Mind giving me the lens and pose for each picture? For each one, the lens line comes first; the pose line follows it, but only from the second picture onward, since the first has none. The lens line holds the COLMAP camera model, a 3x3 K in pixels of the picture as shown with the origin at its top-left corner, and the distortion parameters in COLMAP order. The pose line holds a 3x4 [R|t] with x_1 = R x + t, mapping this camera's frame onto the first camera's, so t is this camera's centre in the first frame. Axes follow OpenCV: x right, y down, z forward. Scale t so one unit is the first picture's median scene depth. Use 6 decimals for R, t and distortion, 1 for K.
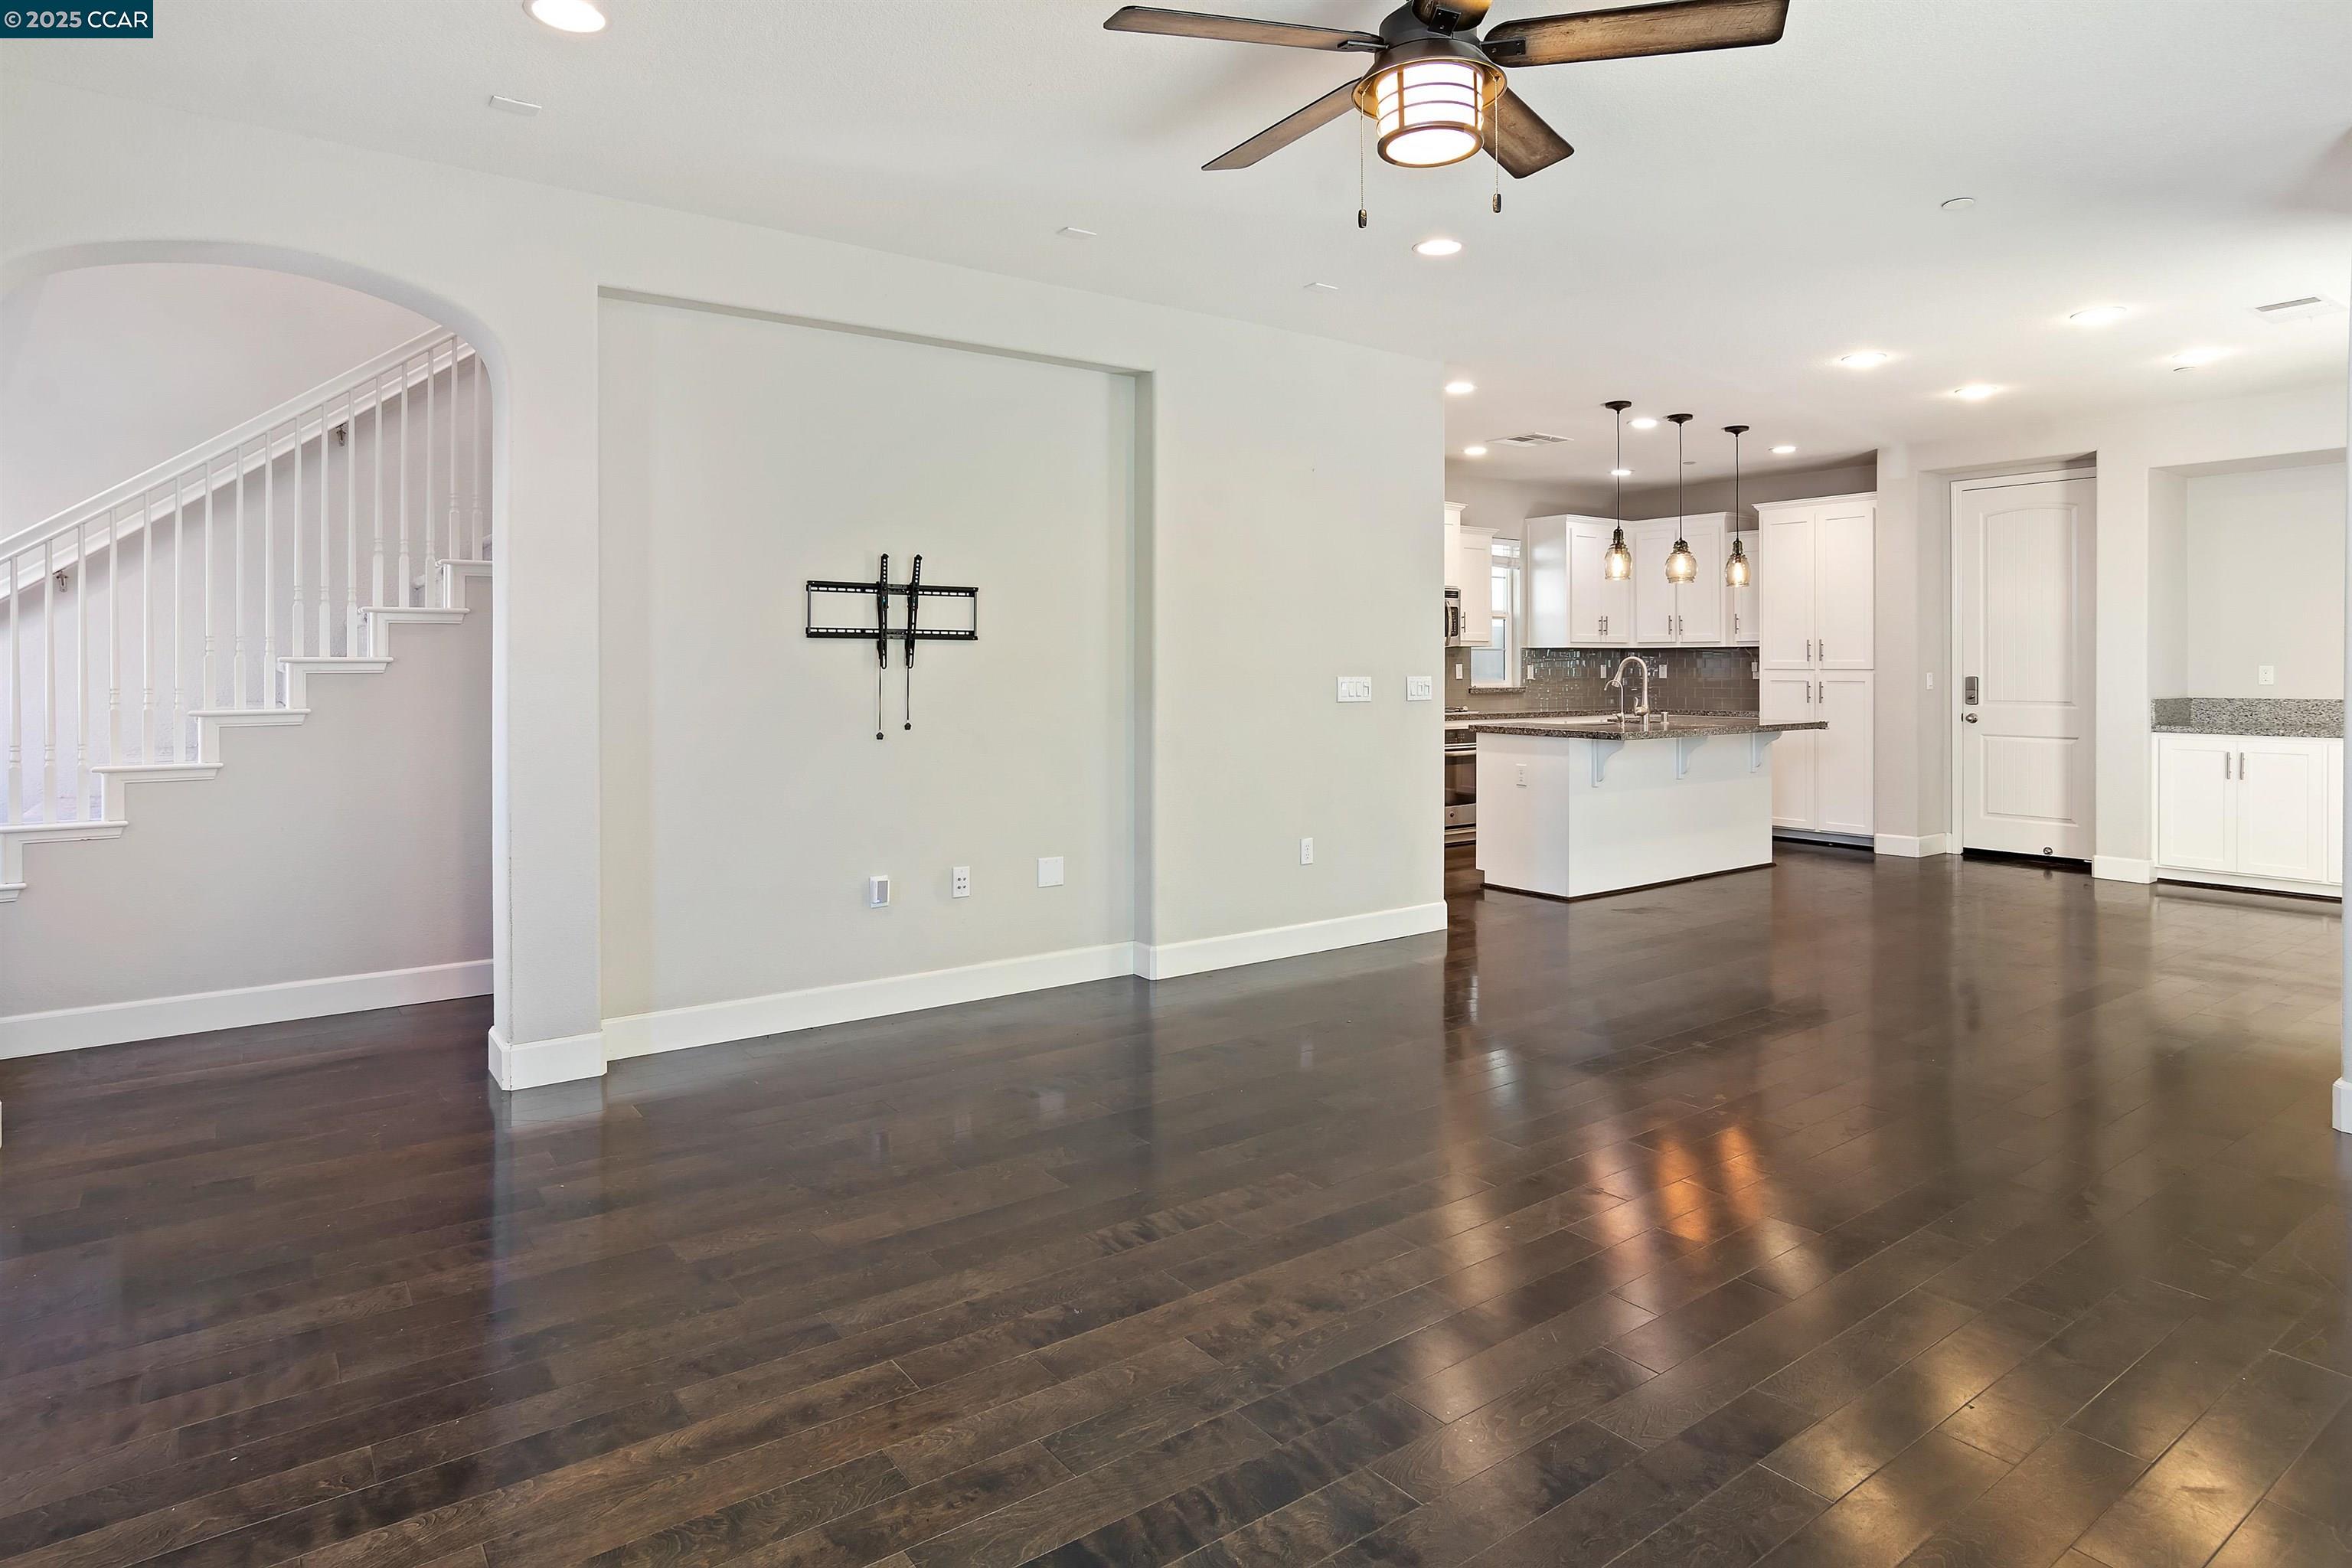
lens RADIAL K [[1305.8, 0, 1170.2], [0, 1305.8, 661.4], [0, 0, 1]] dist [-0.082881, 0.062780]
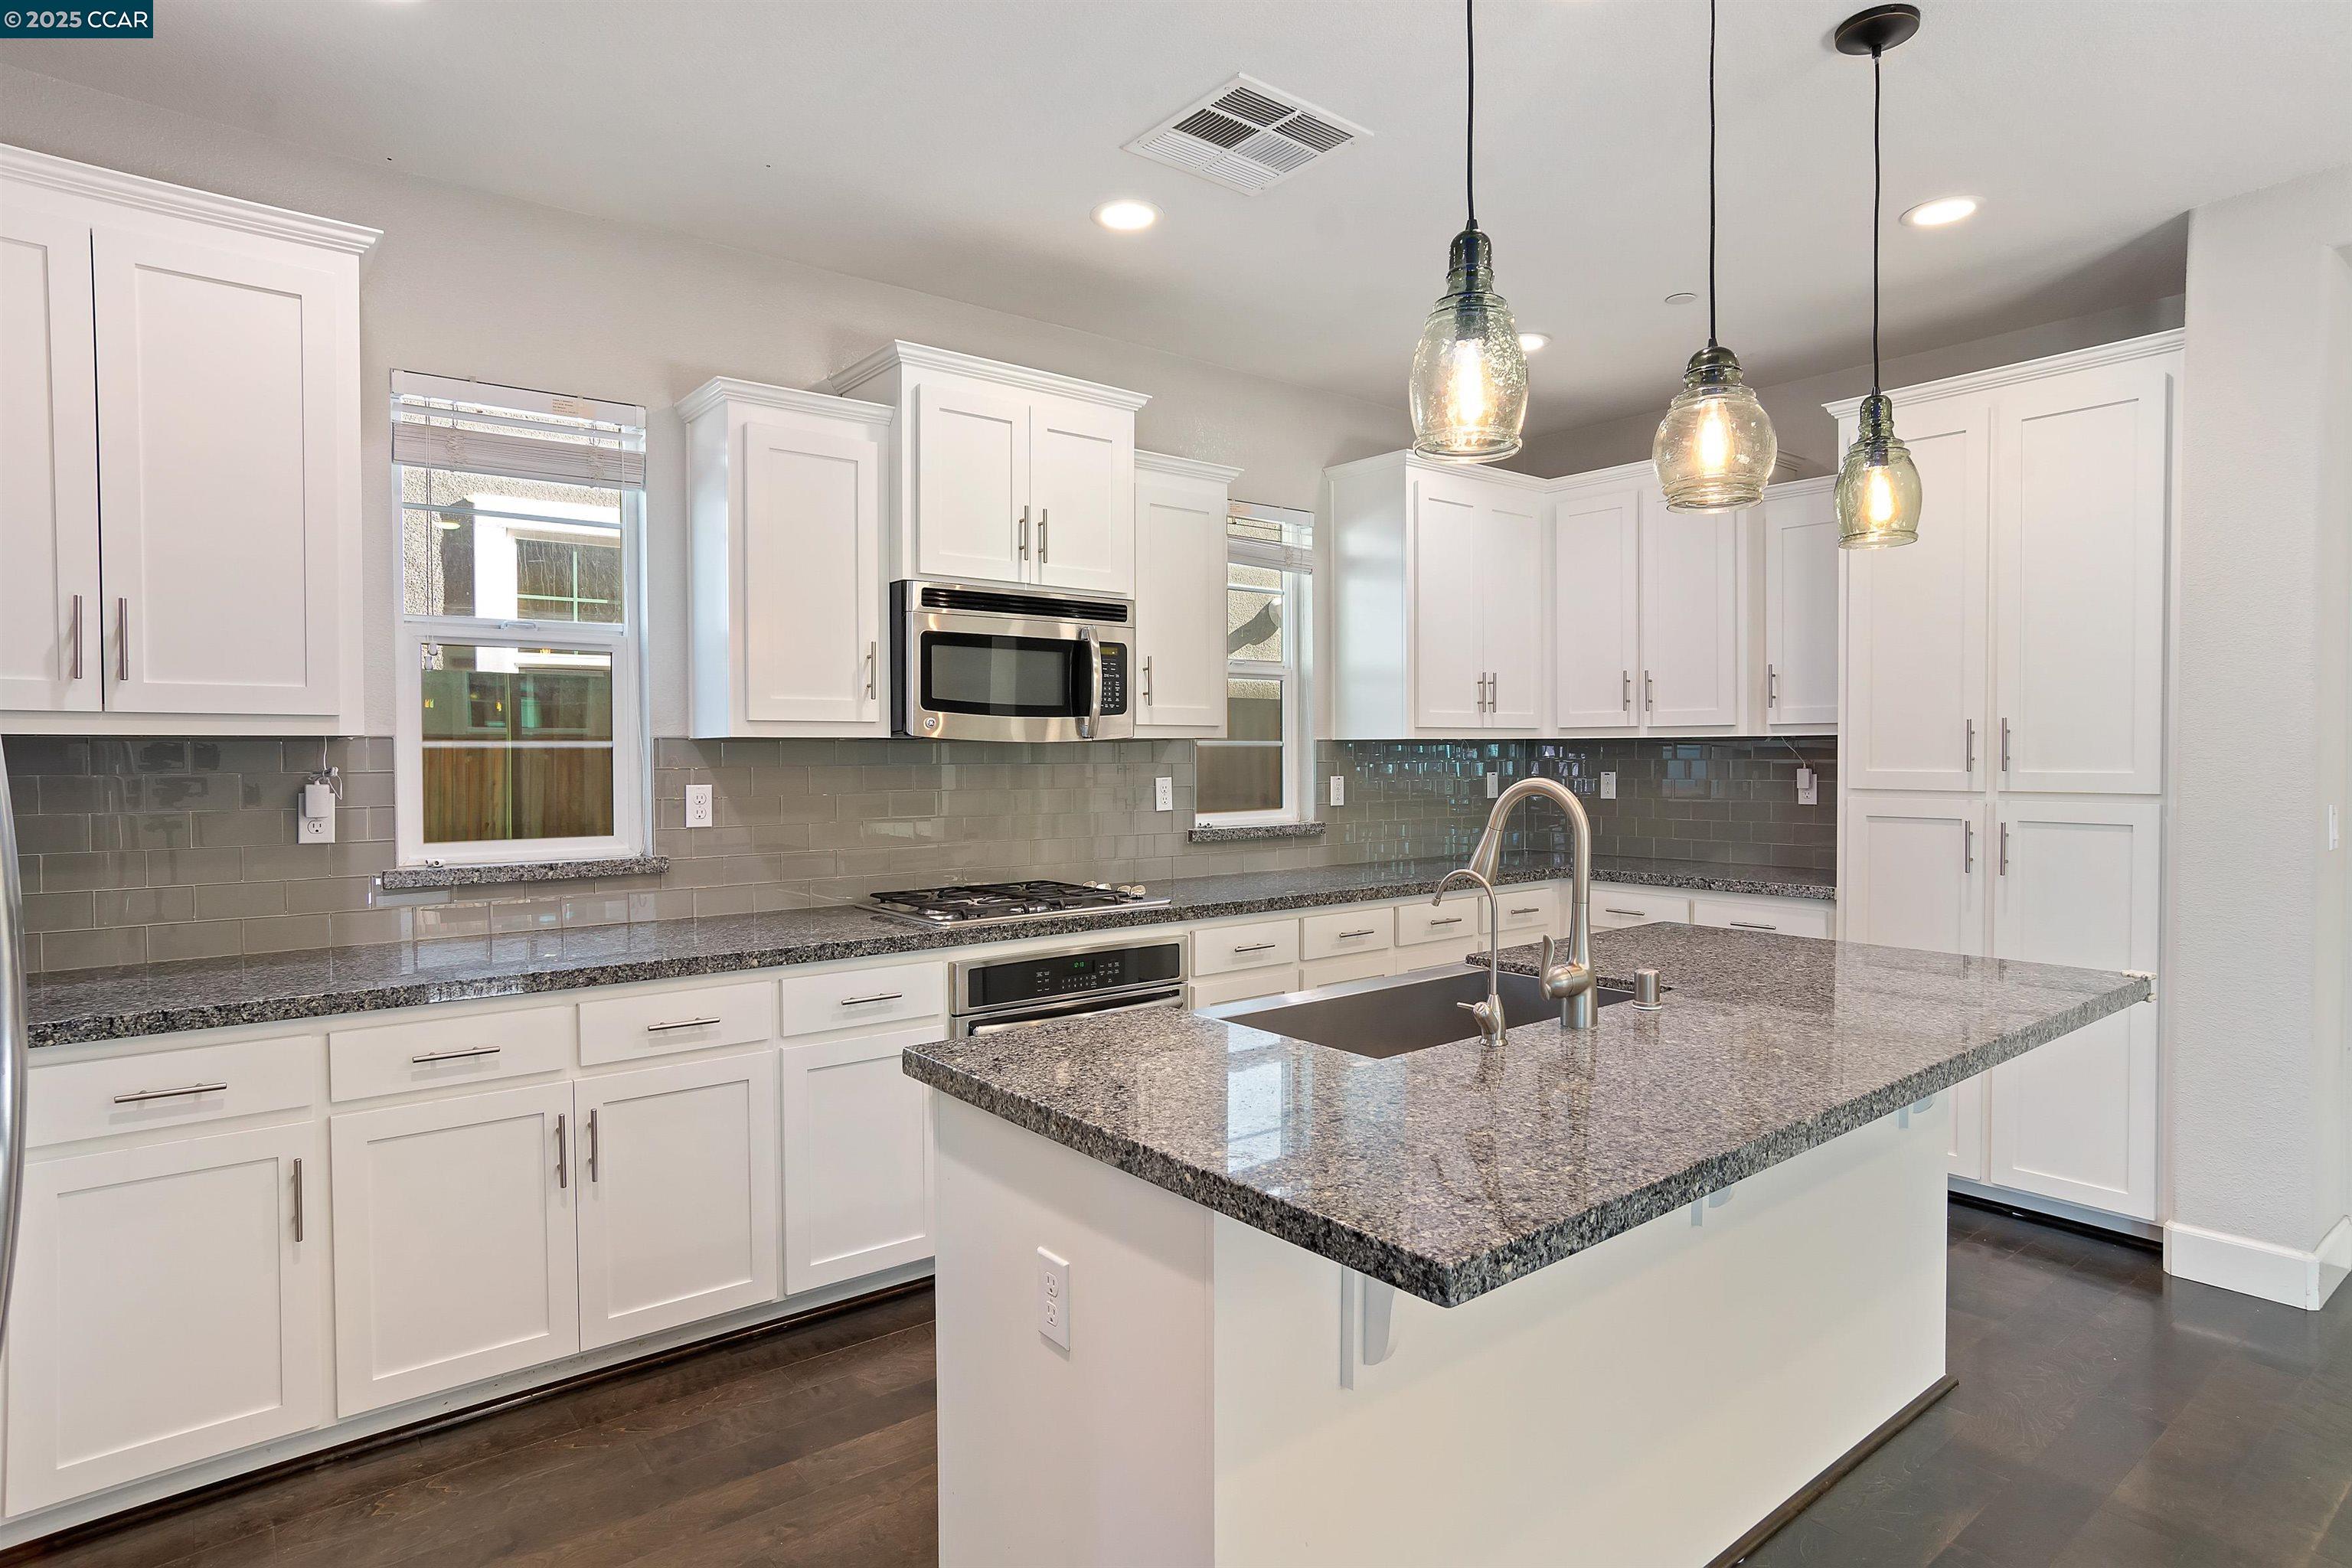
lens RADIAL K [[1302.0, 0, 1186.8], [0, 1302.0, 761.4], [0, 0, 1]] dist [-0.031080, 0.001011]
pose [[0.997821, -0.003719, 0.065877, 0.233526], [0.003128, 0.999954, 0.009071, -0.008480], [-0.065908, -0.008845, 0.997787, 0.642160]]
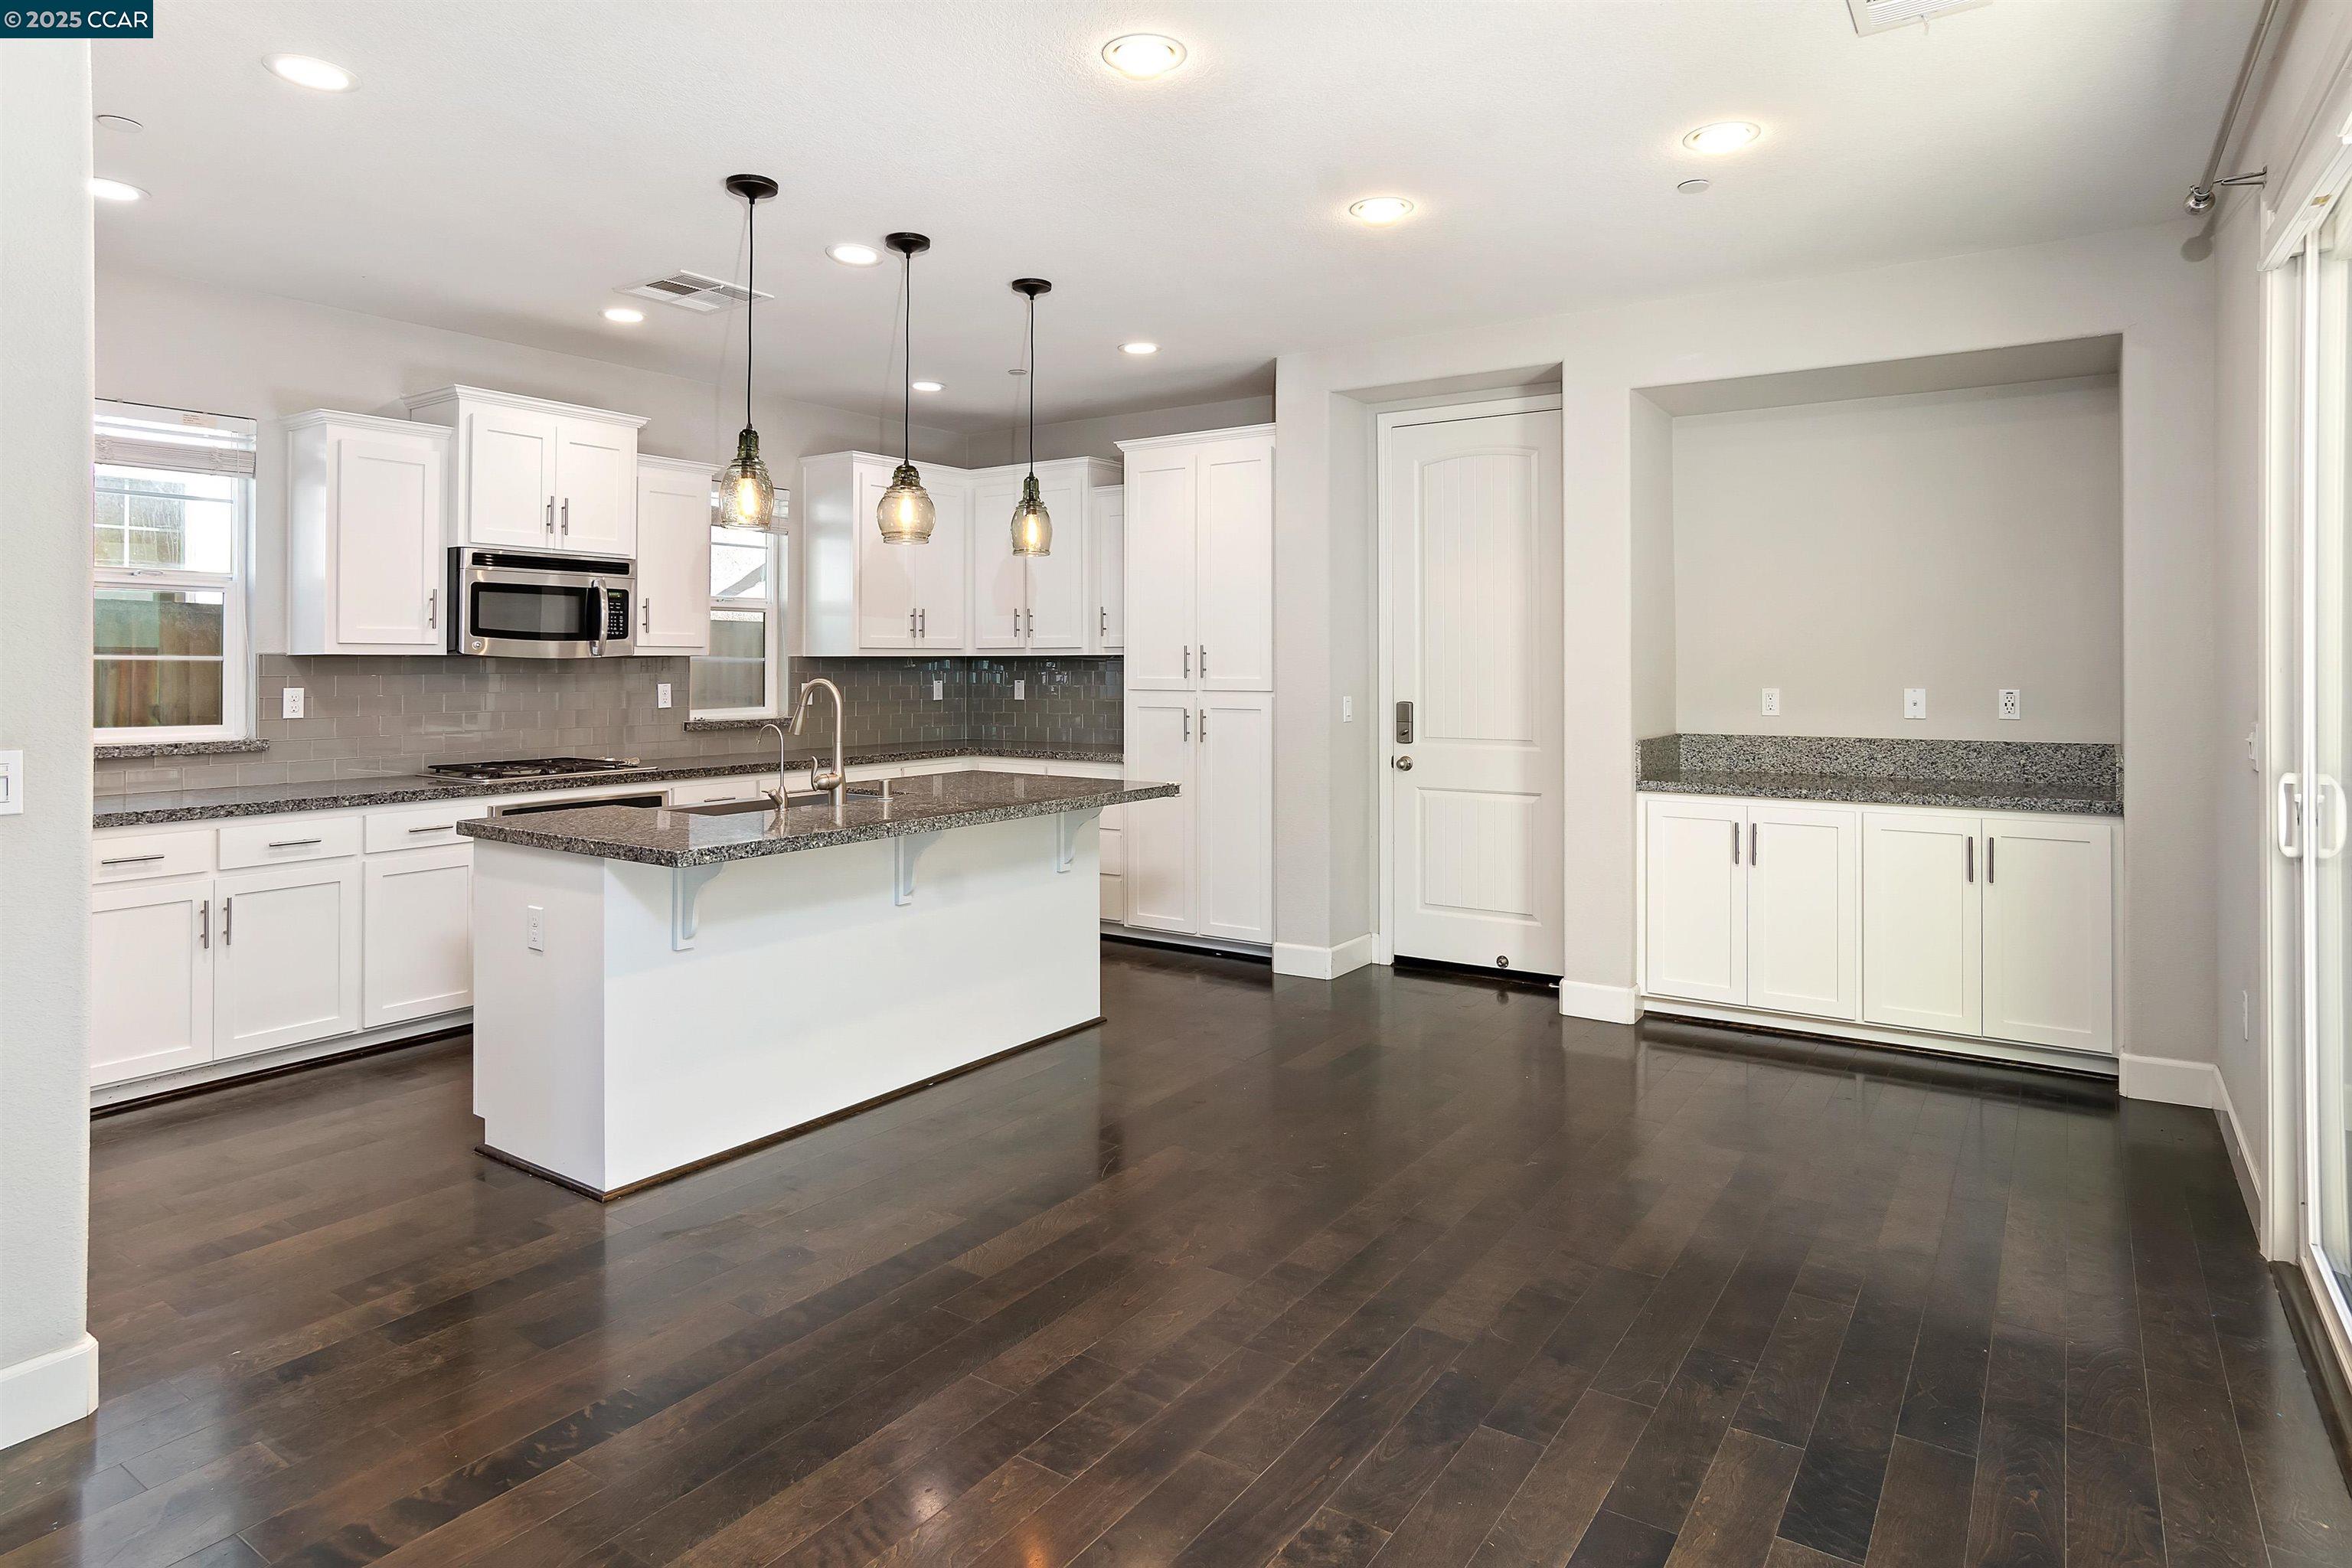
lens RADIAL K [[1323.4, 0, 1176.9], [0, 1323.4, 637.3], [0, 0, 1]] dist [-0.033846, 0.022608]
pose [[0.938959, 0.005583, 0.343985, 0.273630], [0.000602, 0.999840, -0.017873, -0.009652], [-0.344030, 0.016989, 0.938805, 0.382841]]
